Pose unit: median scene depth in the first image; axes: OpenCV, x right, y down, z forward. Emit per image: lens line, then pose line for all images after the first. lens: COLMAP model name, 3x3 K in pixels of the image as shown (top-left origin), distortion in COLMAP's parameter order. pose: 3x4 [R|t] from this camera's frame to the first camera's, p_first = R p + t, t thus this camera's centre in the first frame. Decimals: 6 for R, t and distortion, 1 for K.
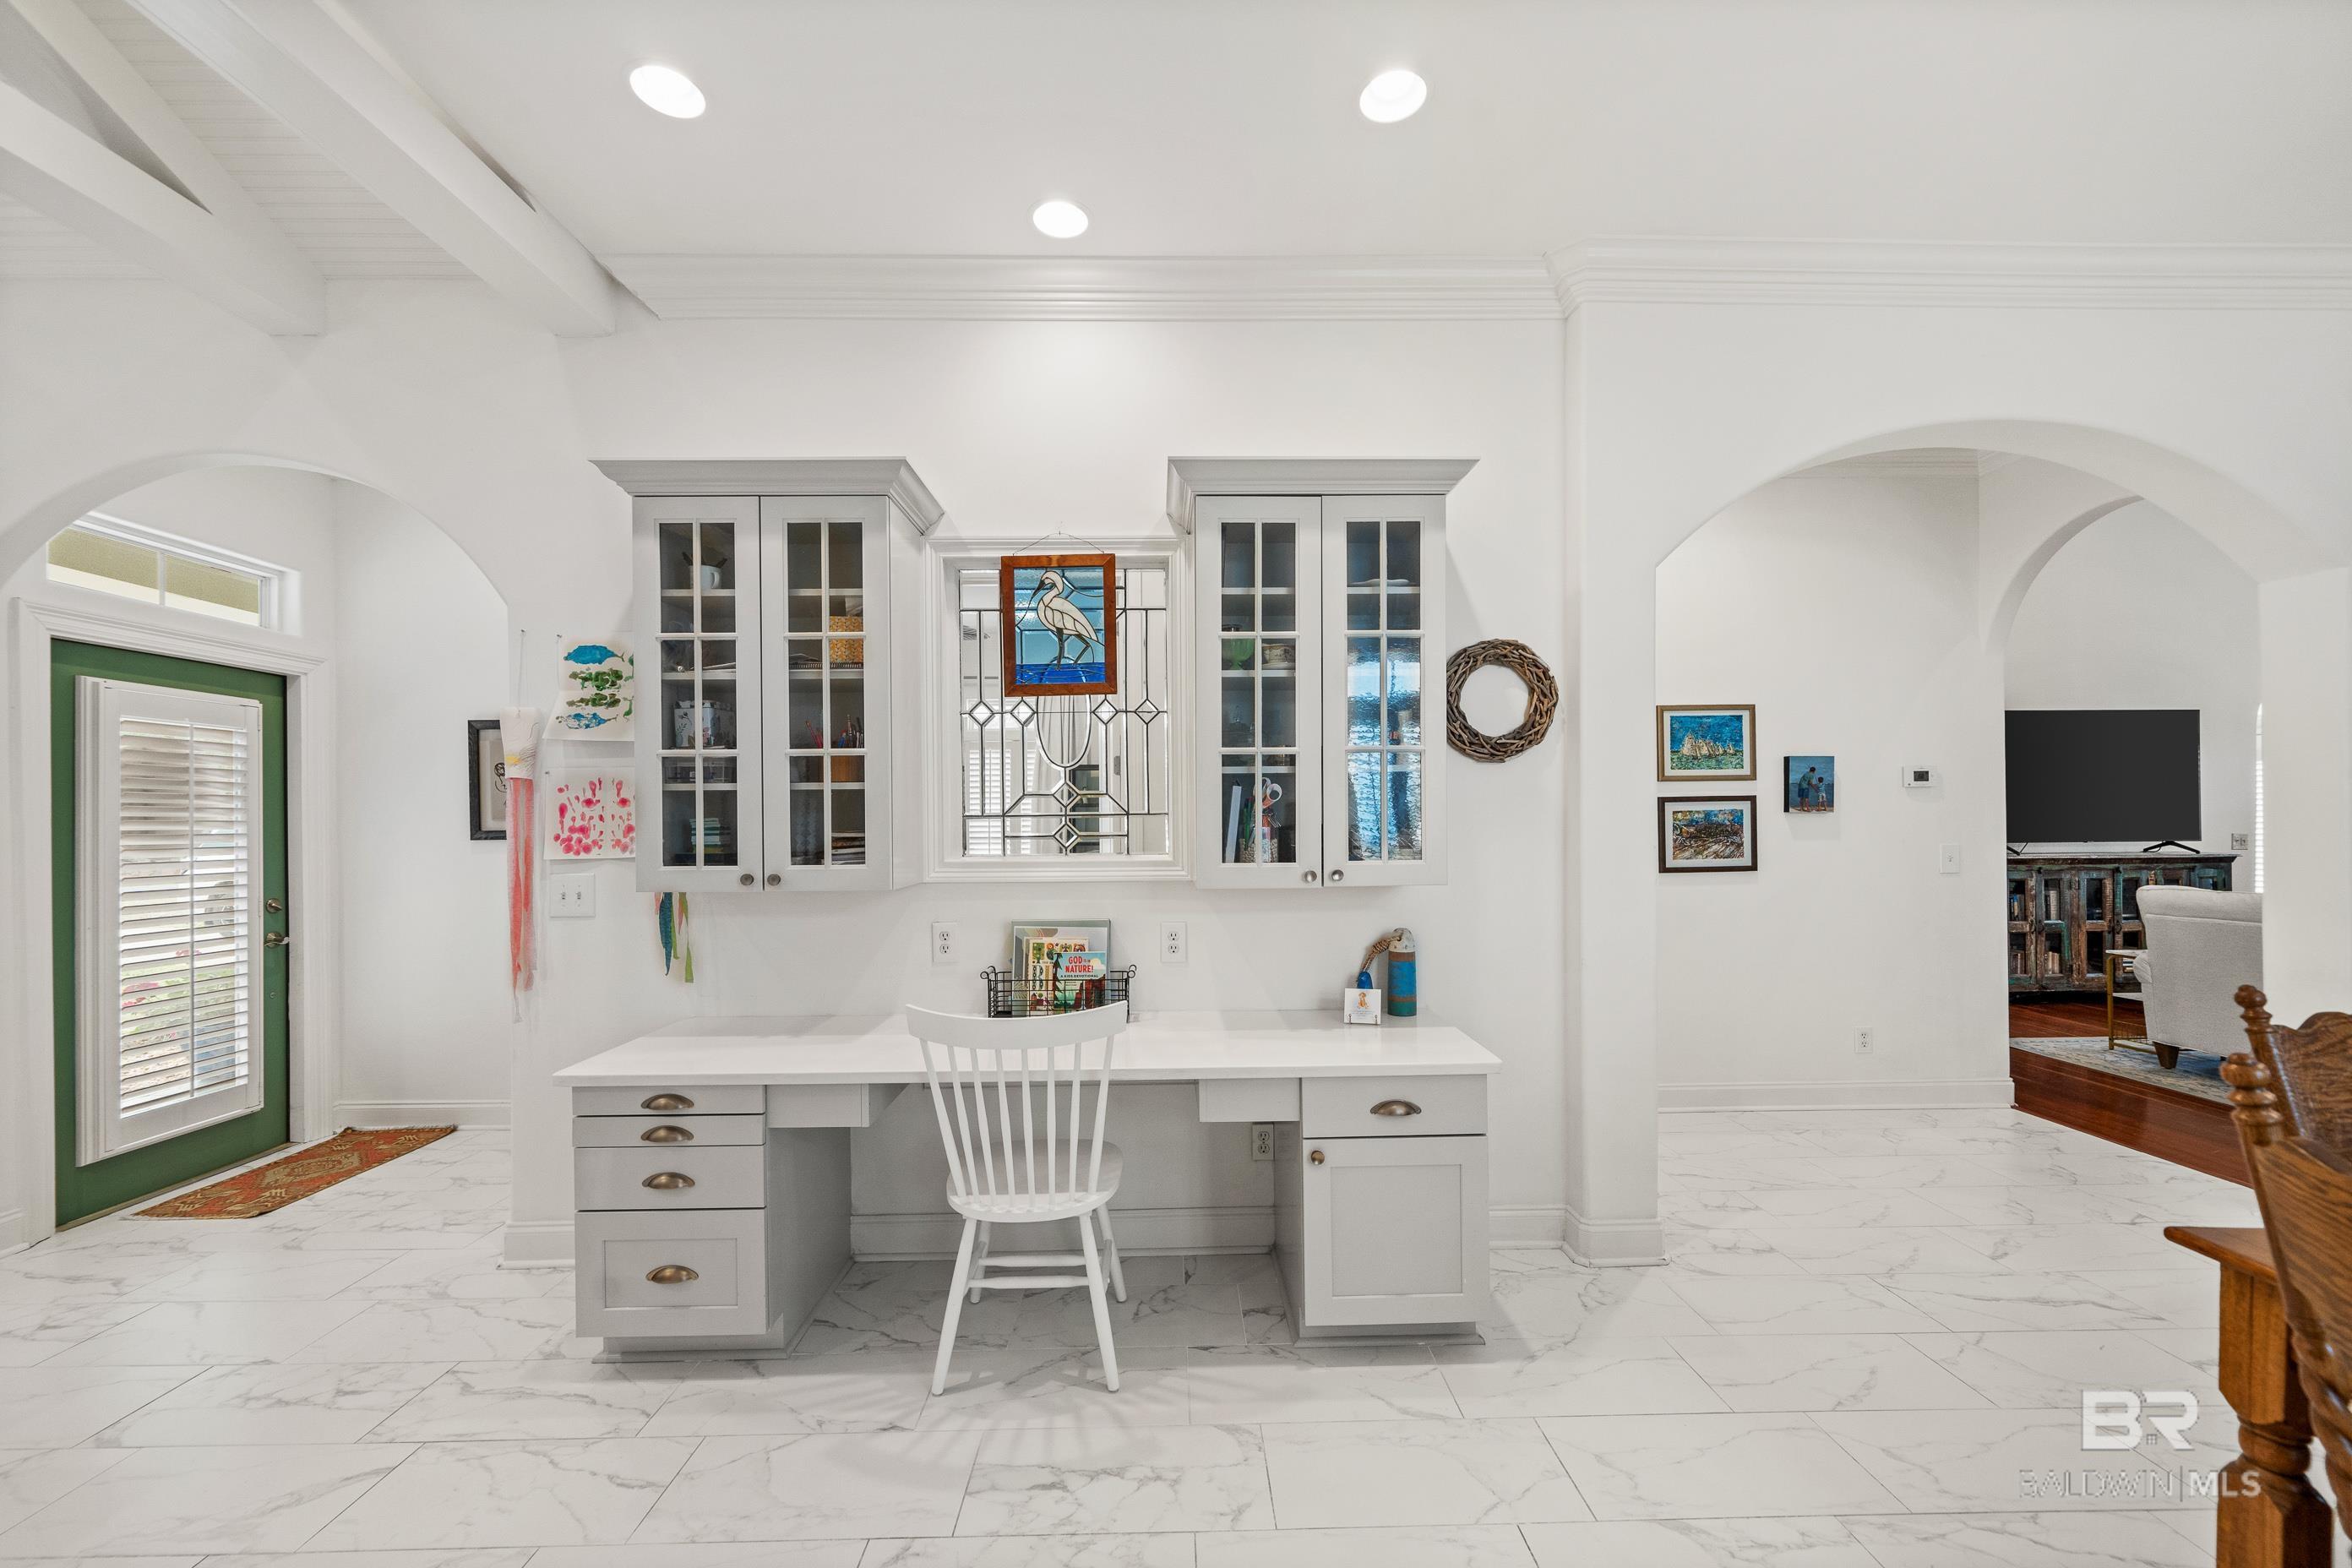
lens RADIAL K [[933.6, 0, 1182.9], [0, 933.6, 824.6], [0, 0, 1]] dist [-0.000818, -0.000304]
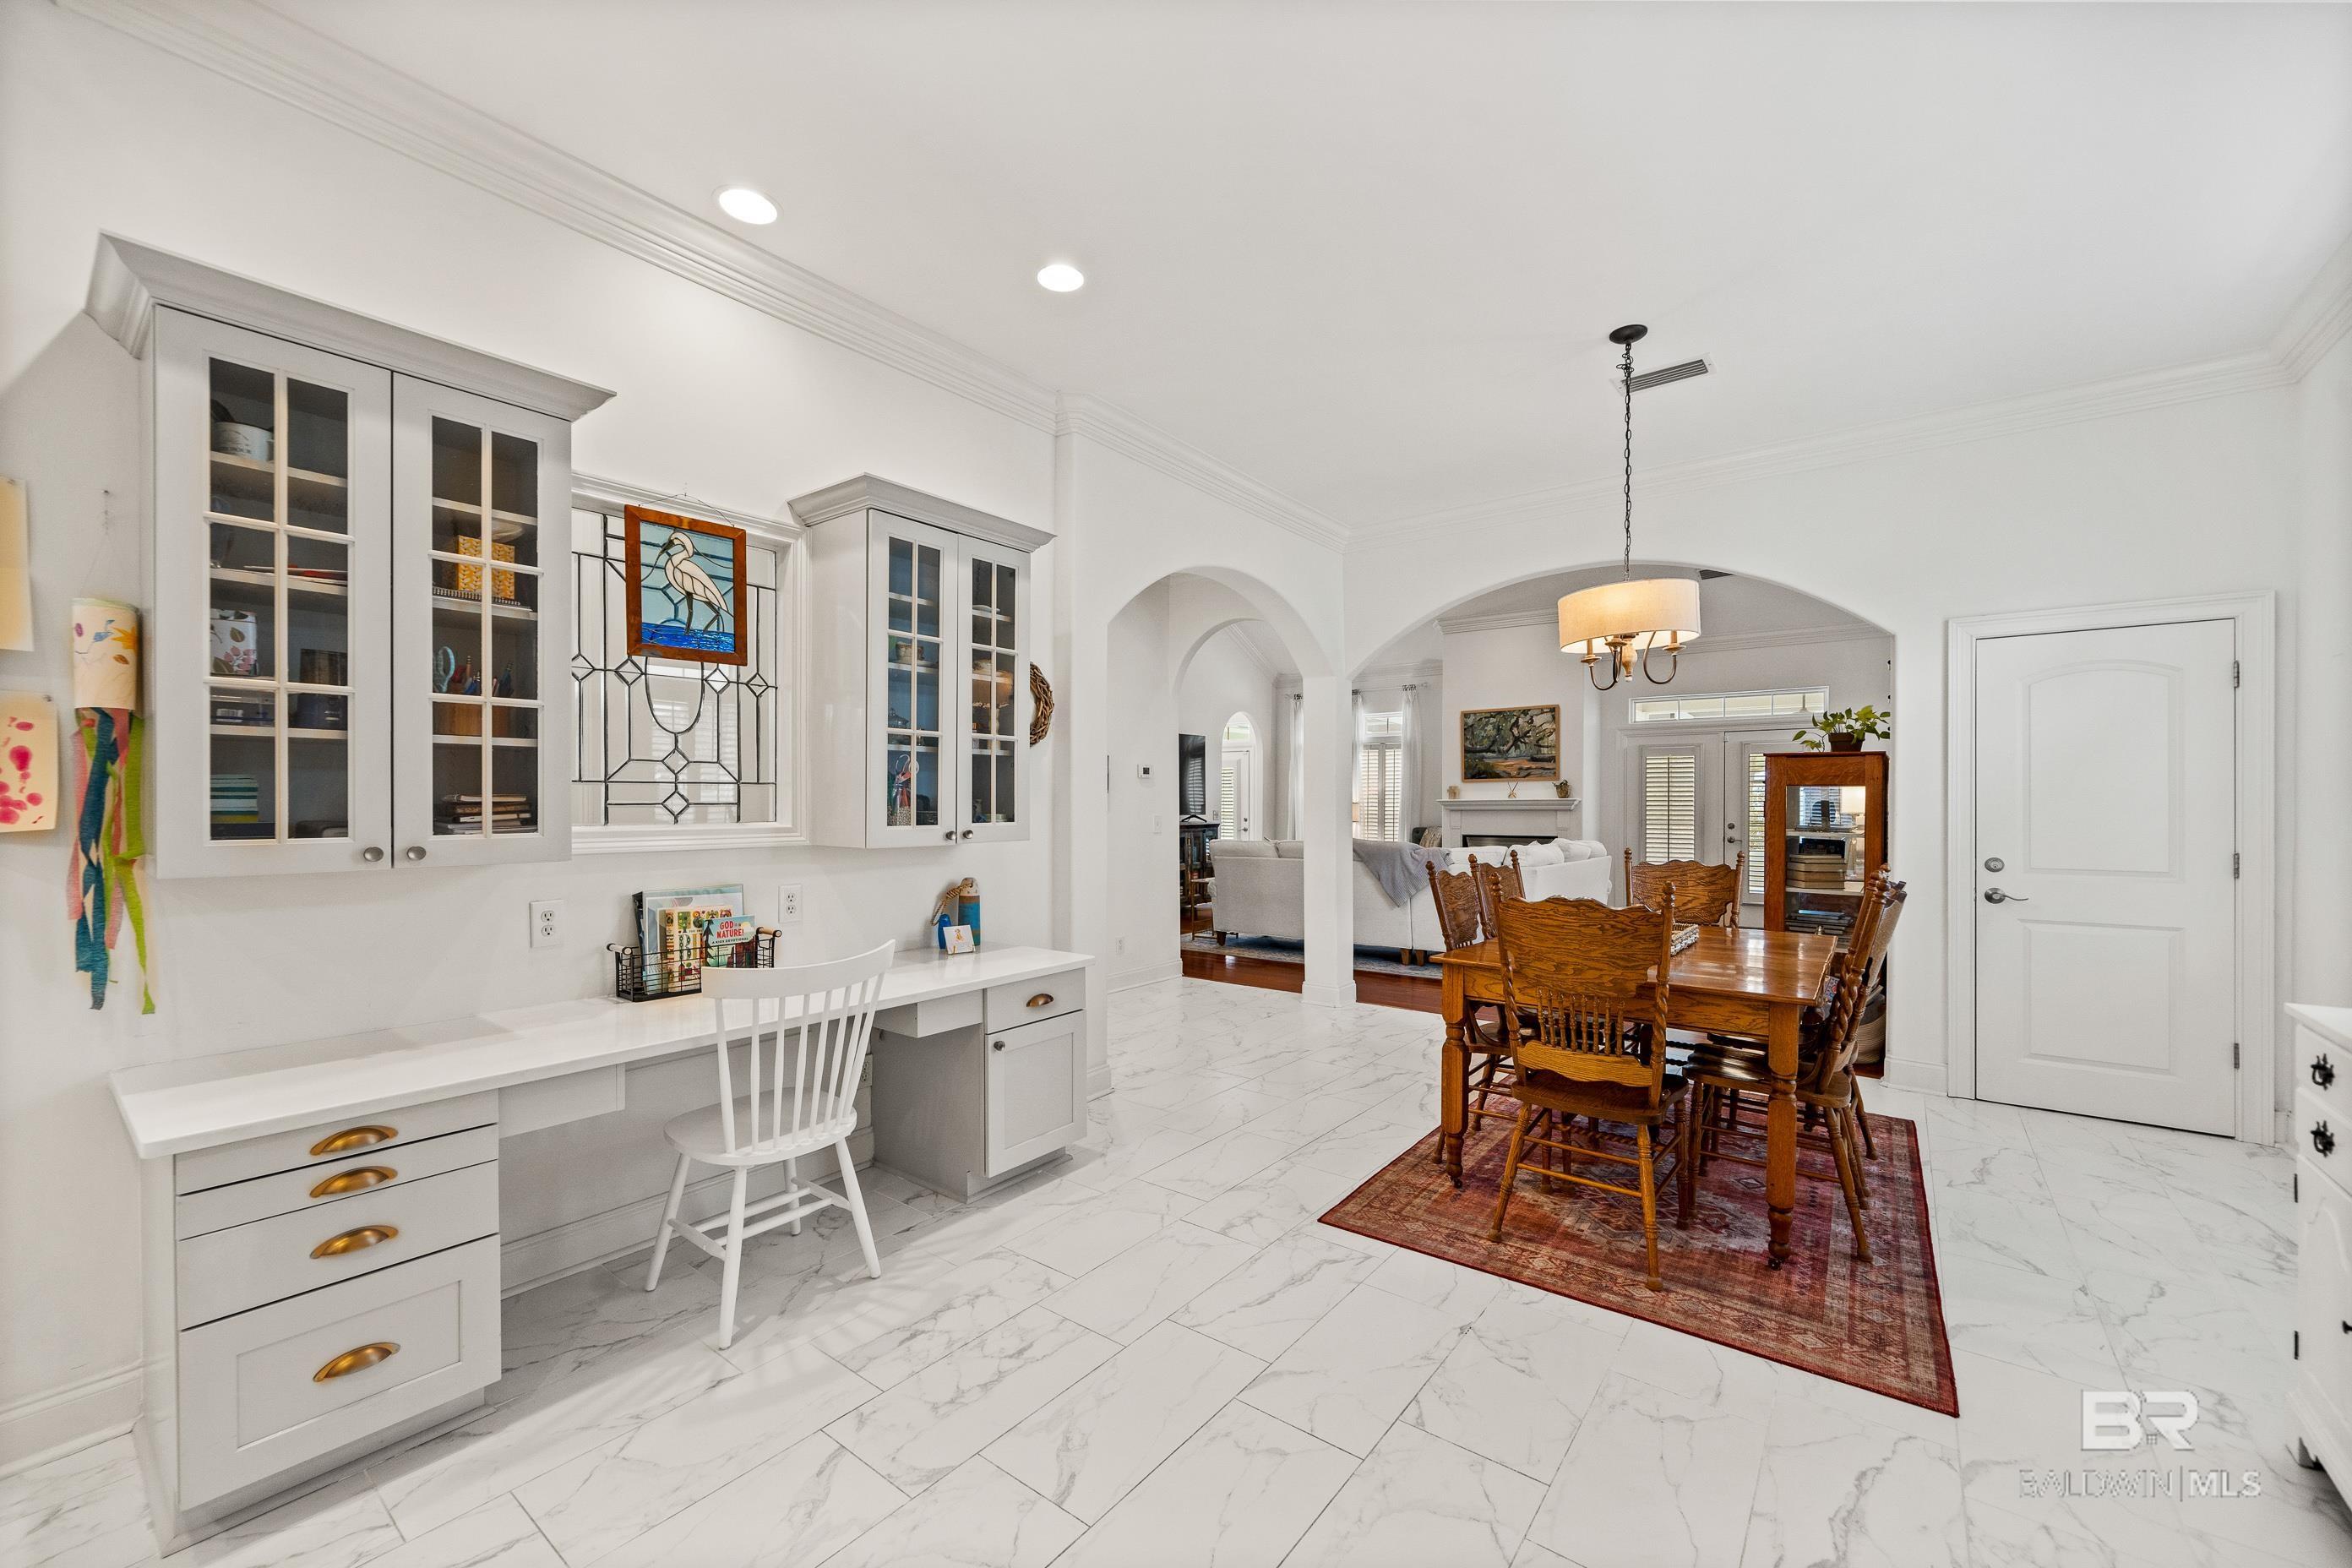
lens RADIAL K [[924.9, 0, 1175.0], [0, 924.9, 807.2], [0, 0, 1]] dist [-0.000323, -0.000035]
pose [[0.629017, 0.002748, 0.777387, -0.641603], [-0.002306, 0.999996, -0.001669, 0.018801], [-0.777388, -0.000743, 0.629021, -0.012643]]
